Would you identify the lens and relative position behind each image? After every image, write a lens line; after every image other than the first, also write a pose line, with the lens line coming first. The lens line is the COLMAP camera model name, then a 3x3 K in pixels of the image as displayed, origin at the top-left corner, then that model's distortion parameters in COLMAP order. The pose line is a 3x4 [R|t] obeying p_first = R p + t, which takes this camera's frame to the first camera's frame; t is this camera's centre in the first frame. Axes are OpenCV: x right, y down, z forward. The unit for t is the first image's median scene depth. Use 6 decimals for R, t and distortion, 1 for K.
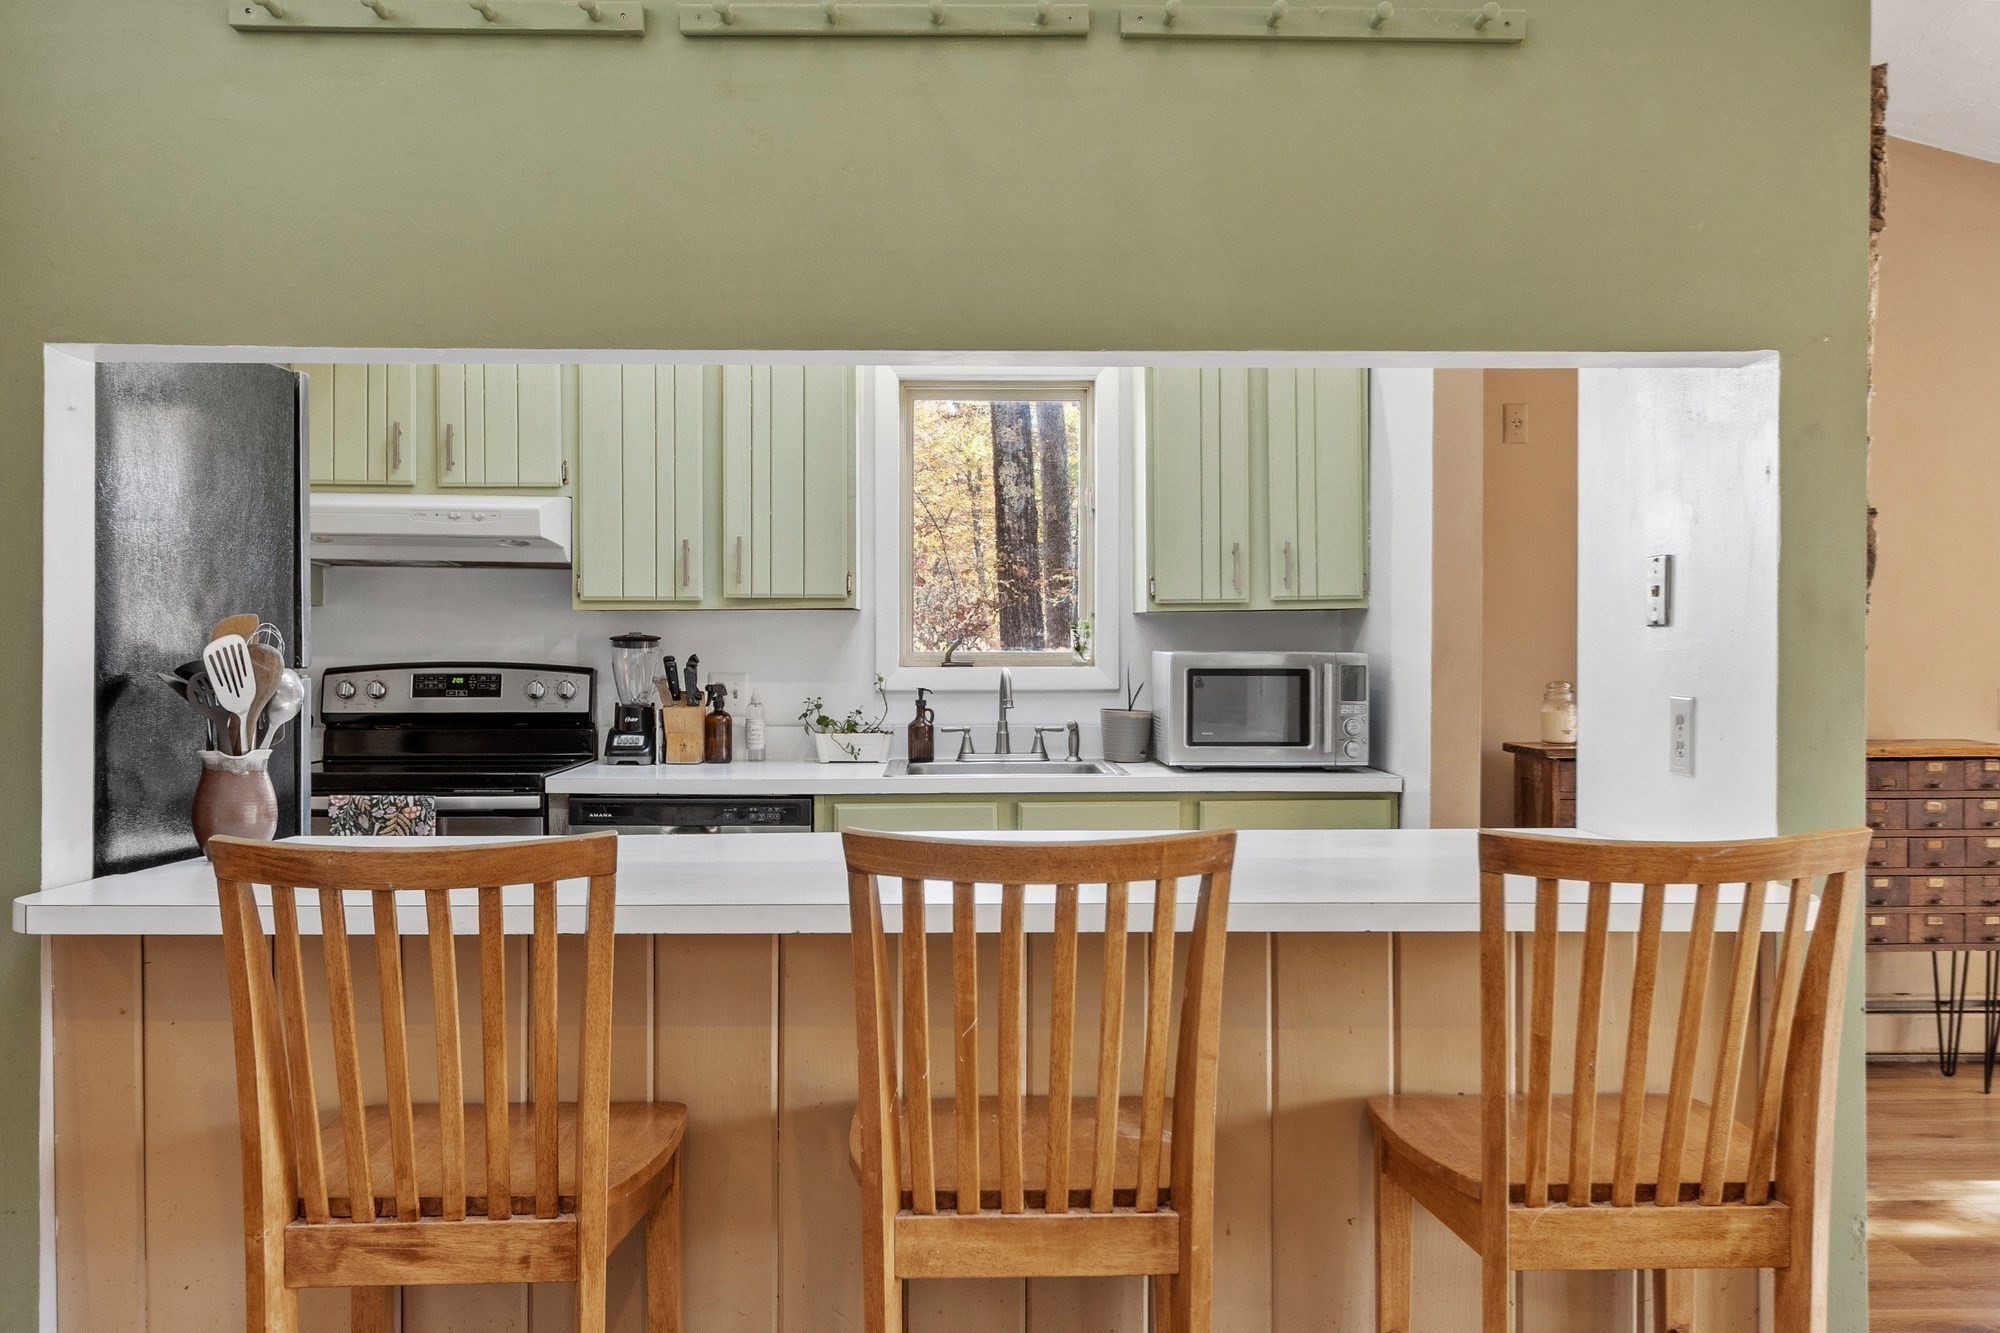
lens RADIAL K [[1694.0, 0, 1000.0], [0, 1694.0, 666.5], [0, 0, 1]] dist [-0.006744, -0.001646]
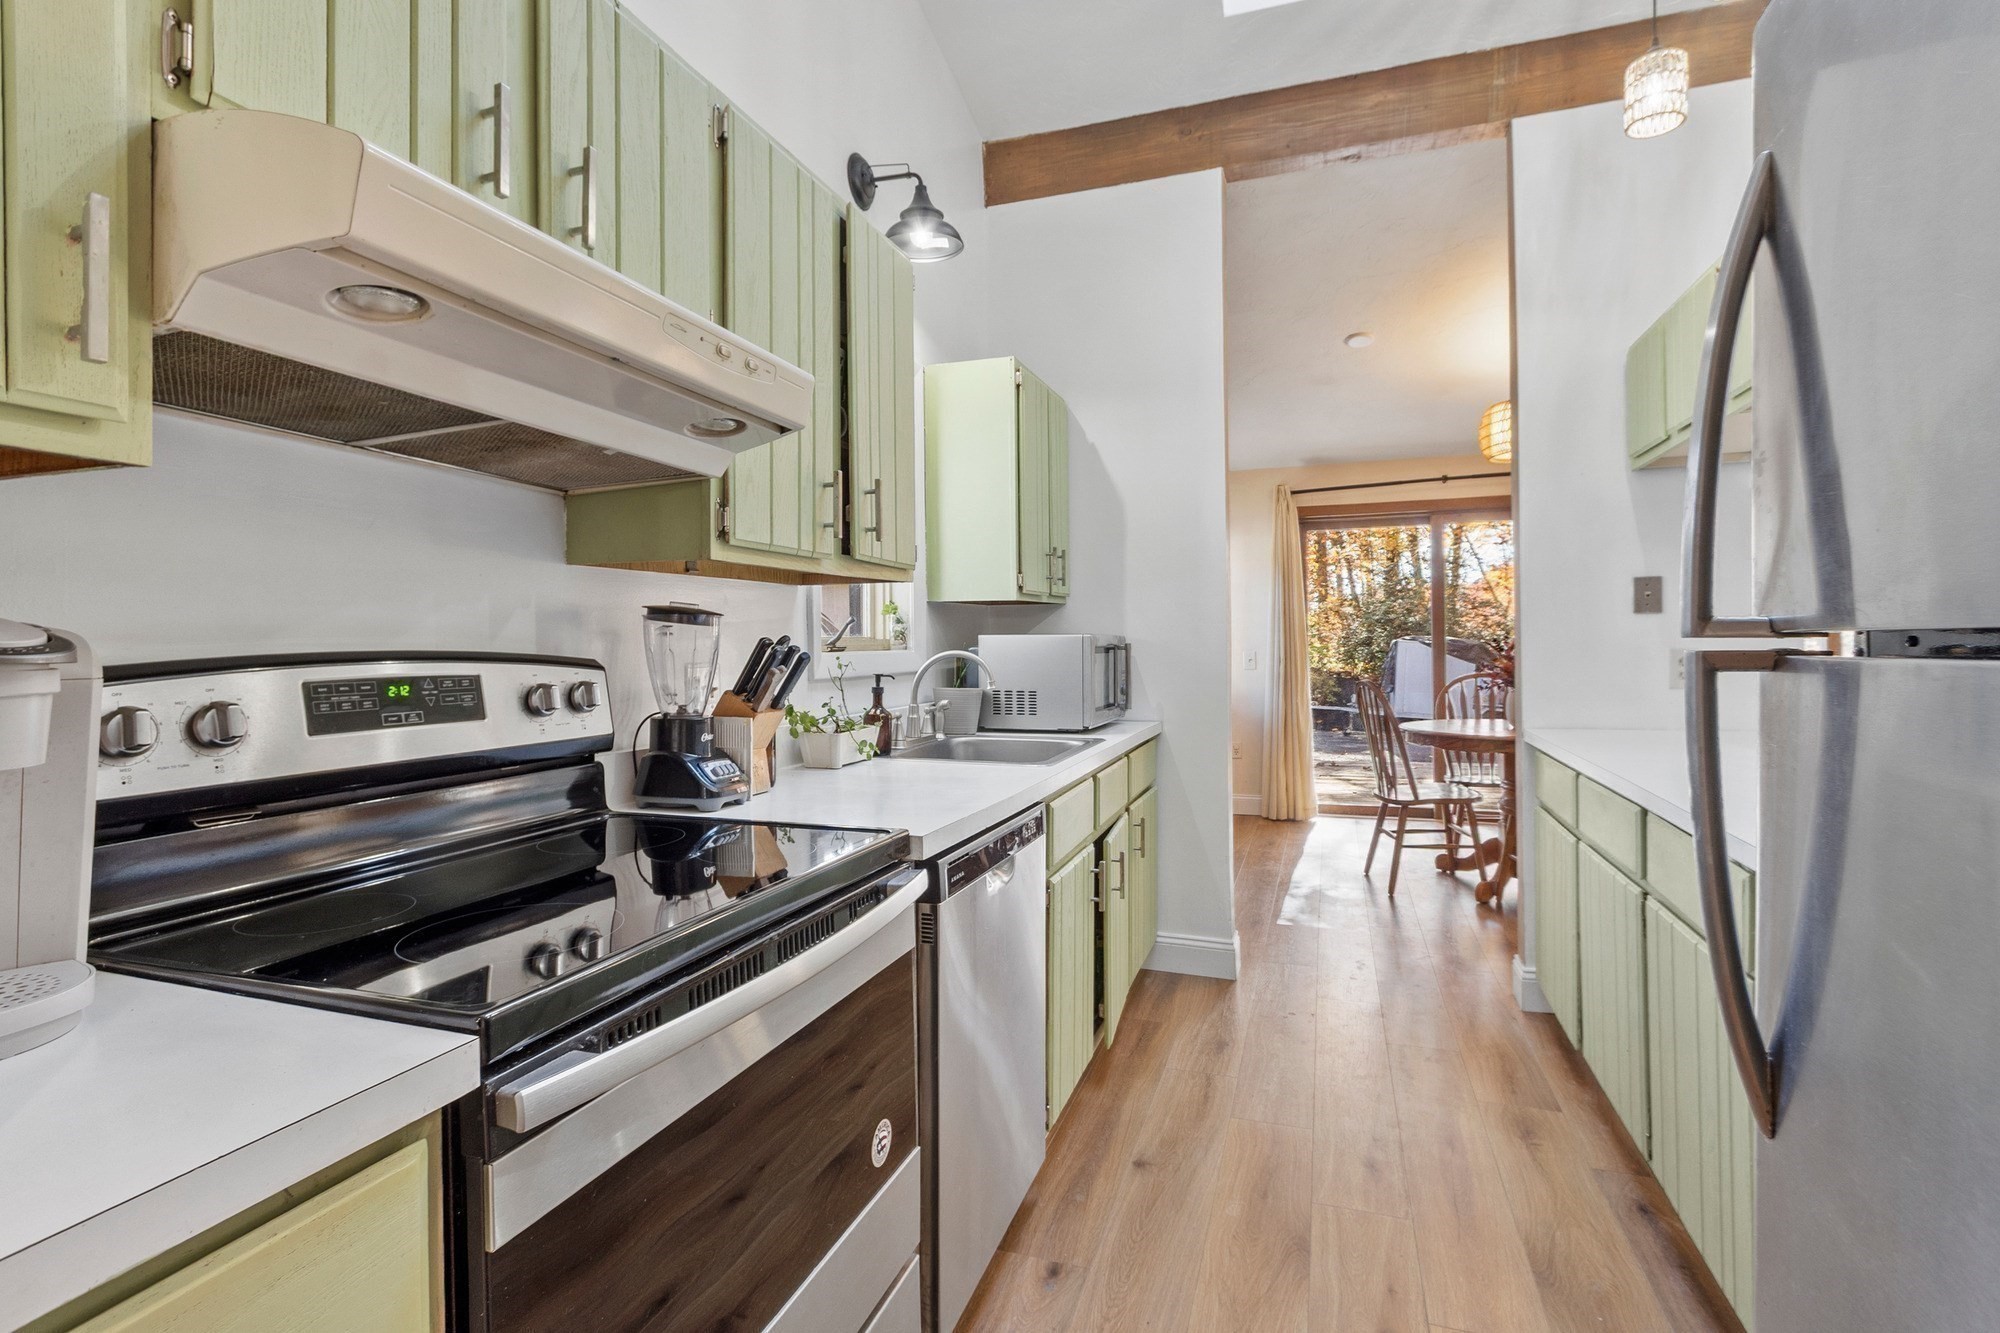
lens RADIAL K [[939.7, 0, 994.5], [0, 939.7, 625.6], [0, 0, 1]] dist [0.000993, 0.000139]
pose [[0.374292, 0.013682, 0.927210, -0.510058], [0.012915, 0.999717, -0.019966, -0.002605], [-0.927221, 0.019448, 0.374010, 0.765714]]
